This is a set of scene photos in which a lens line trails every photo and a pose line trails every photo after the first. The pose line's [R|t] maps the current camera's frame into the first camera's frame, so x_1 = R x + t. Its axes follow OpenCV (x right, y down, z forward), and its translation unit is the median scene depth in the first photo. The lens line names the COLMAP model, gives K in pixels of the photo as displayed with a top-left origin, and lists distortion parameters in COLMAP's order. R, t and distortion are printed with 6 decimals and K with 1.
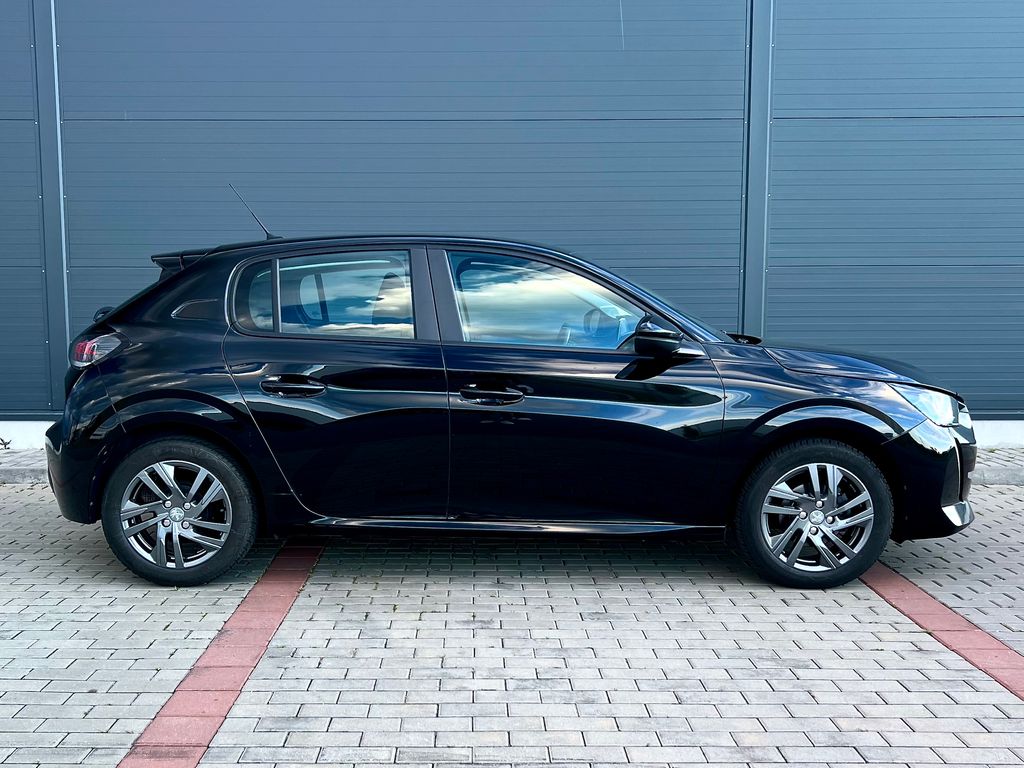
lens RADIAL K [[766.6, 0, 512.7], [0, 766.6, 385.3], [0, 0, 1]] dist [0.007361, -0.006831]
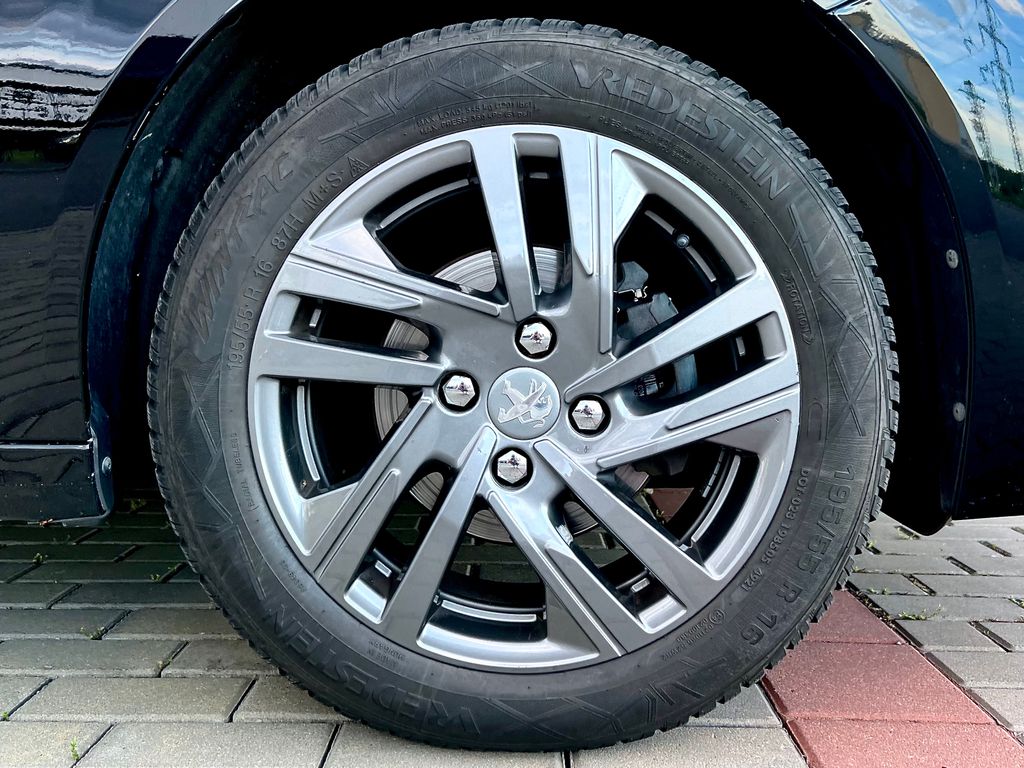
lens RADIAL K [[766.6, 0, 511.2], [0, 766.6, 382.7], [0, 0, 1]] dist [0.007361, -0.006831]
pose [[0.999898, 0.013612, 0.004337, 0.392265], [-0.013278, 0.997495, -0.069474, 0.181407], [-0.005271, 0.069409, 0.997574, 0.795327]]
